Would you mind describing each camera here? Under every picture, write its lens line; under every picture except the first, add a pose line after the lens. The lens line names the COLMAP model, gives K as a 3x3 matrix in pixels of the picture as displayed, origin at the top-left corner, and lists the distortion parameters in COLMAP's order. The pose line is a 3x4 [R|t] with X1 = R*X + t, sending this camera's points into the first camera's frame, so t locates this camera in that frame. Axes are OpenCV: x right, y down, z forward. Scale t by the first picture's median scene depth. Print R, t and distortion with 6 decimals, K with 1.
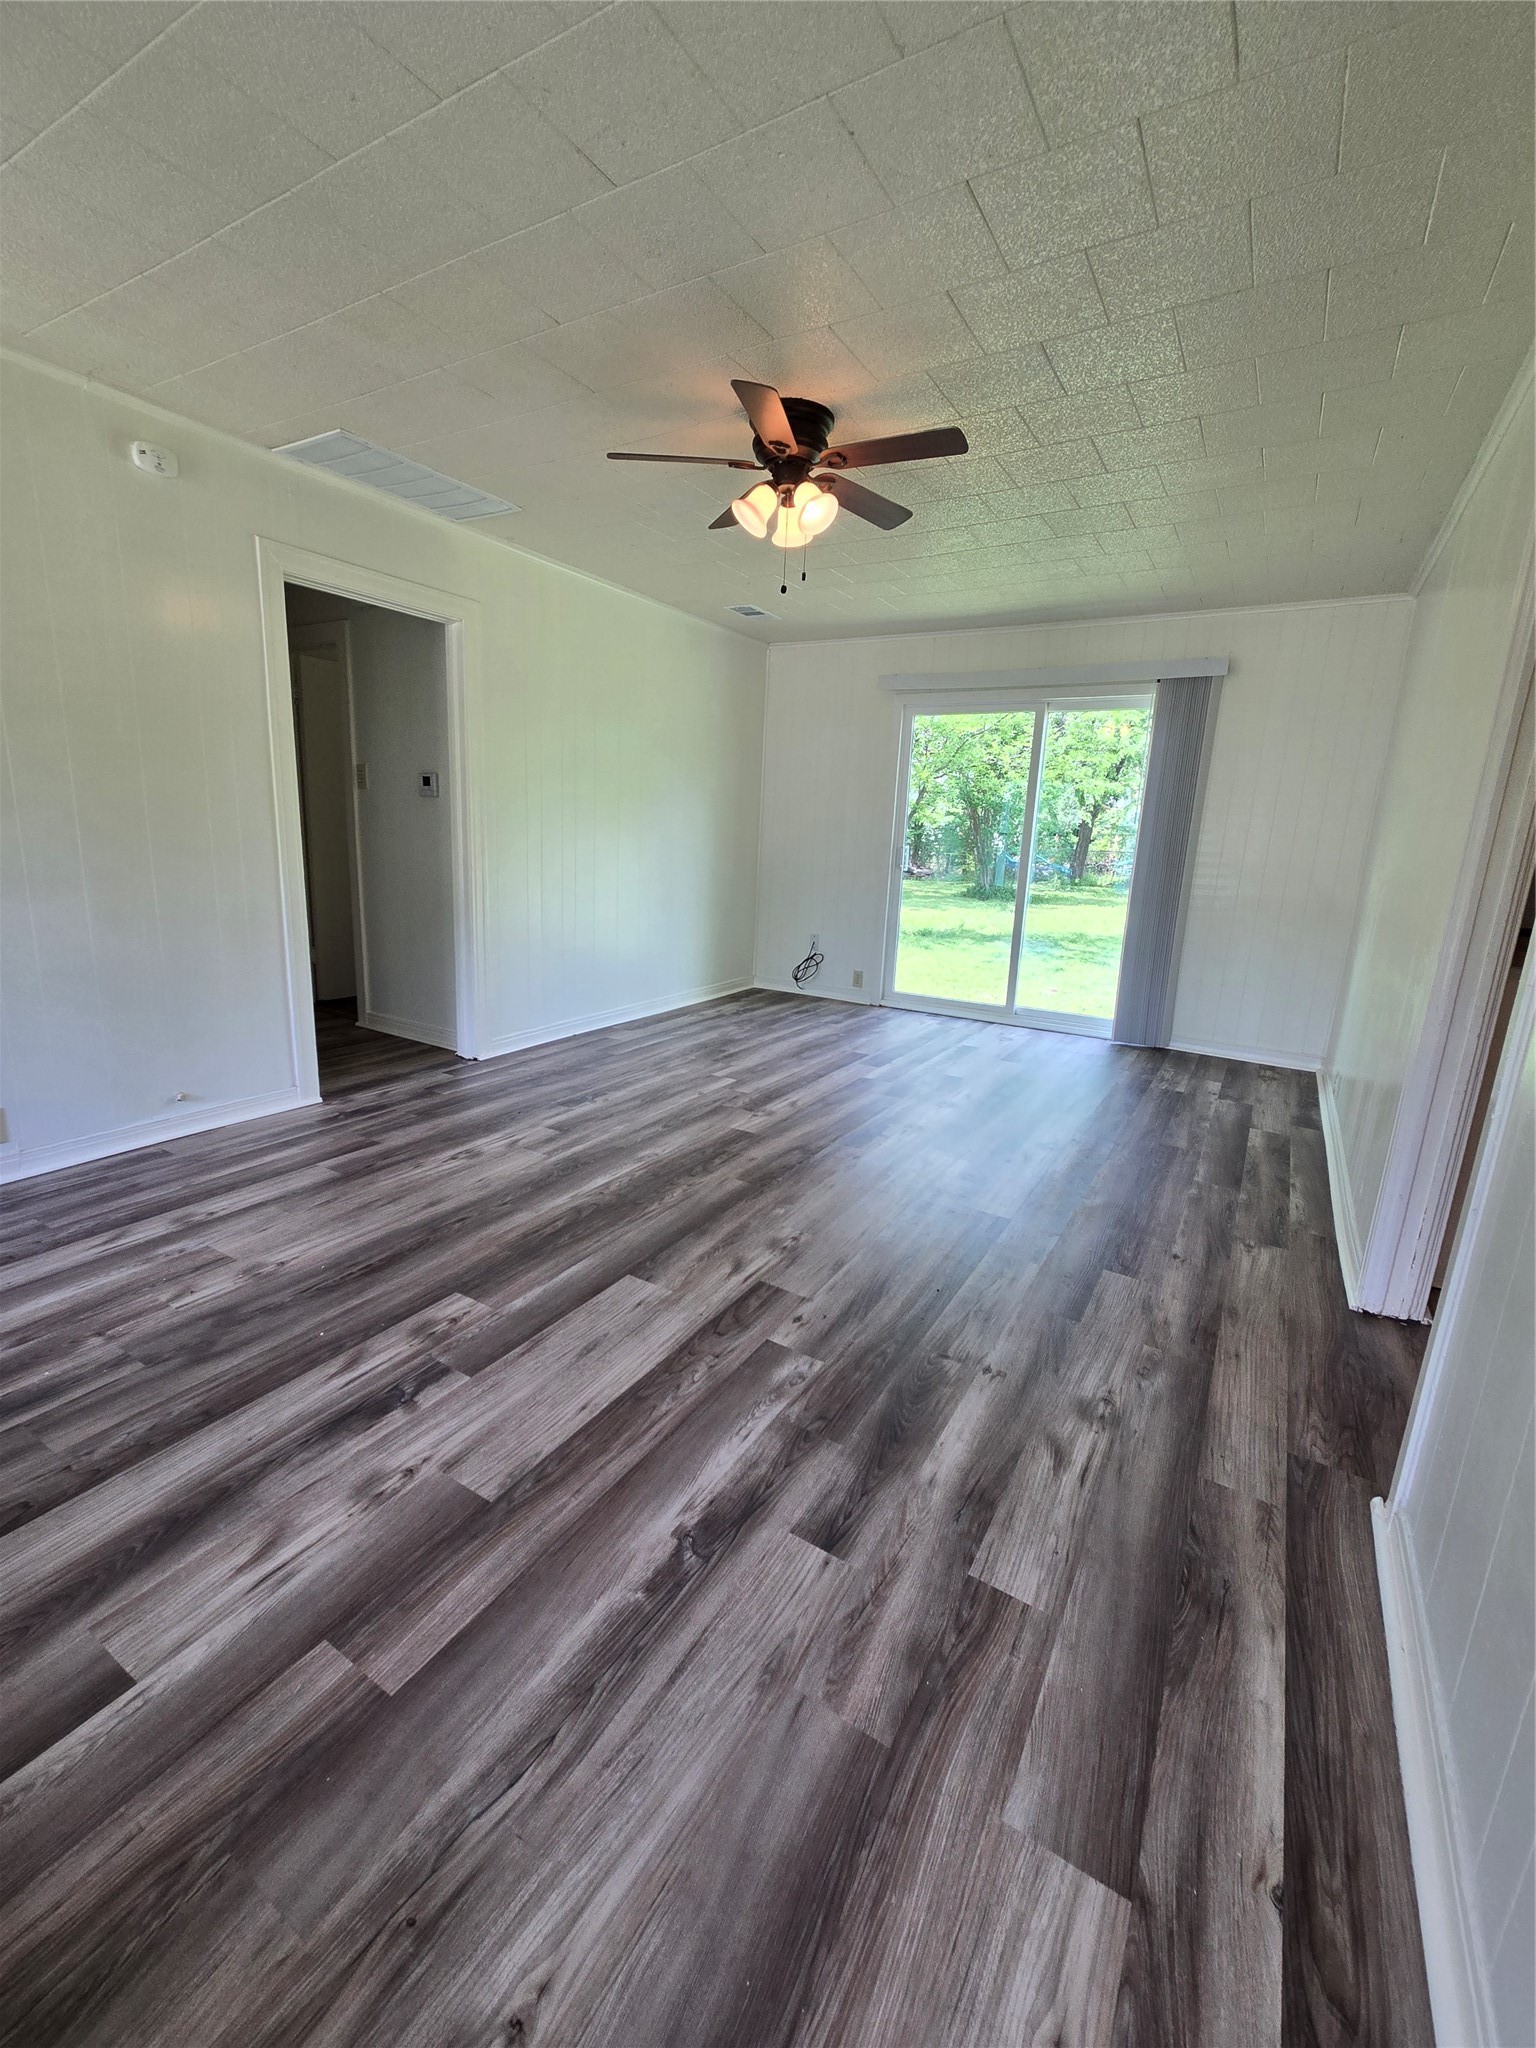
lens RADIAL K [[860.8, 0, 755.6], [0, 860.8, 1015.3], [0, 0, 1]] dist [-0.001284, 0.001936]
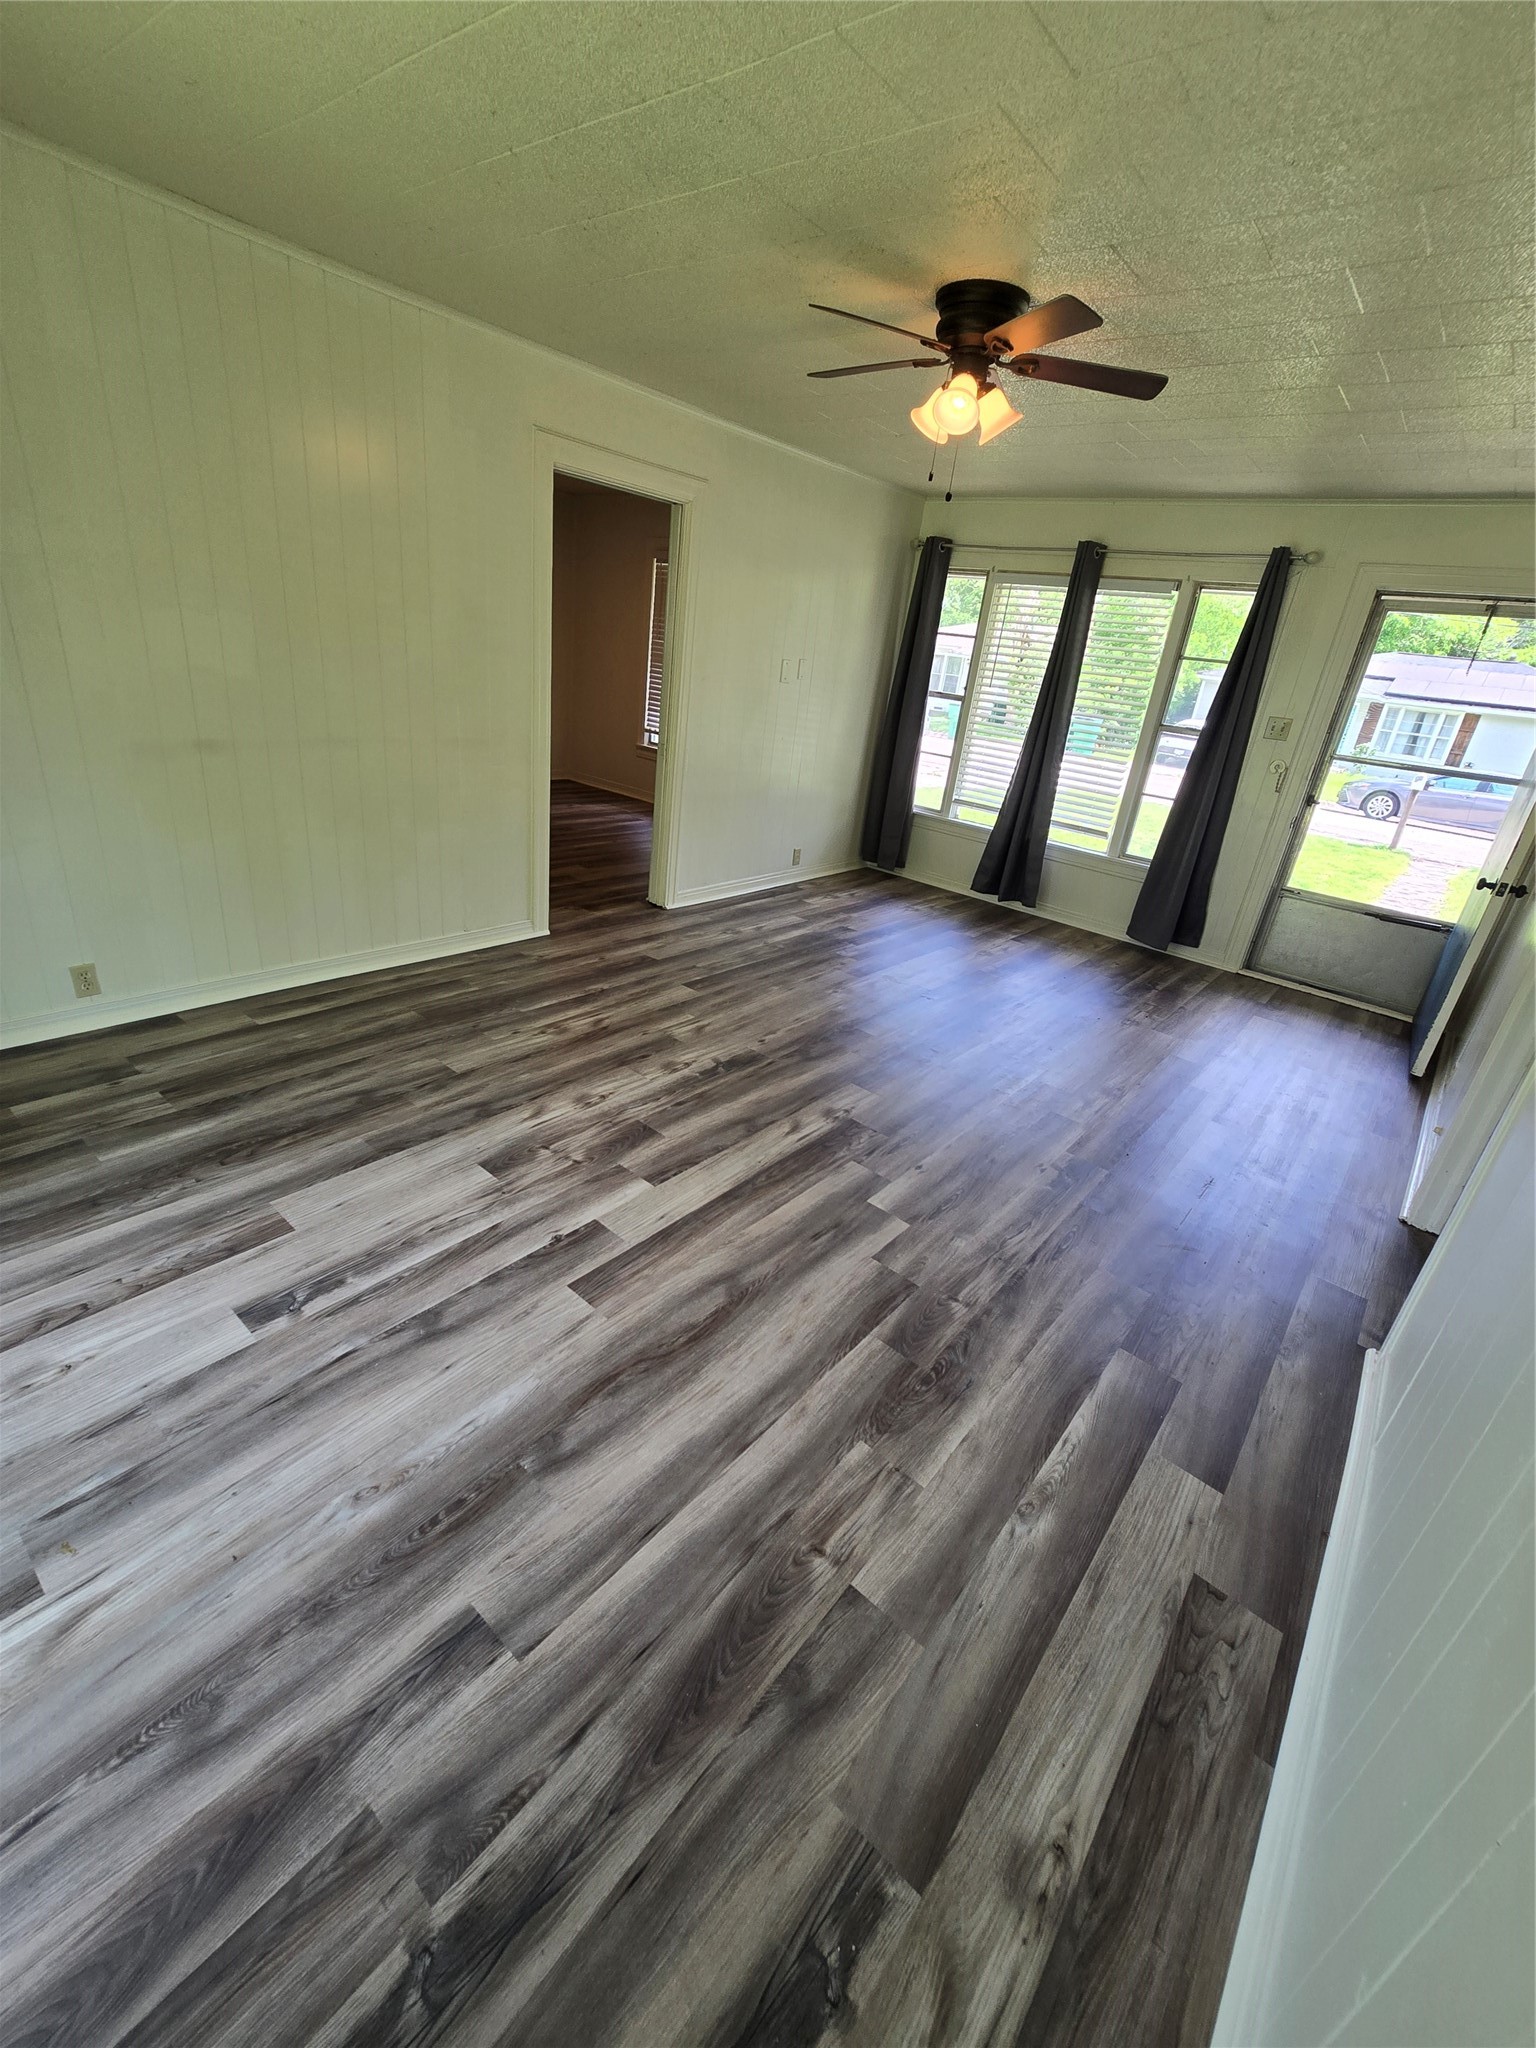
lens RADIAL K [[860.8, 0, 752.8], [0, 860.8, 1024.0], [0, 0, 1]] dist [-0.001284, 0.001936]
pose [[-0.976616, -0.199862, 0.079225, 0.055982], [-0.115046, 0.797130, 0.592746, -0.609289], [-0.181620, 0.569771, -0.801483, 2.292507]]
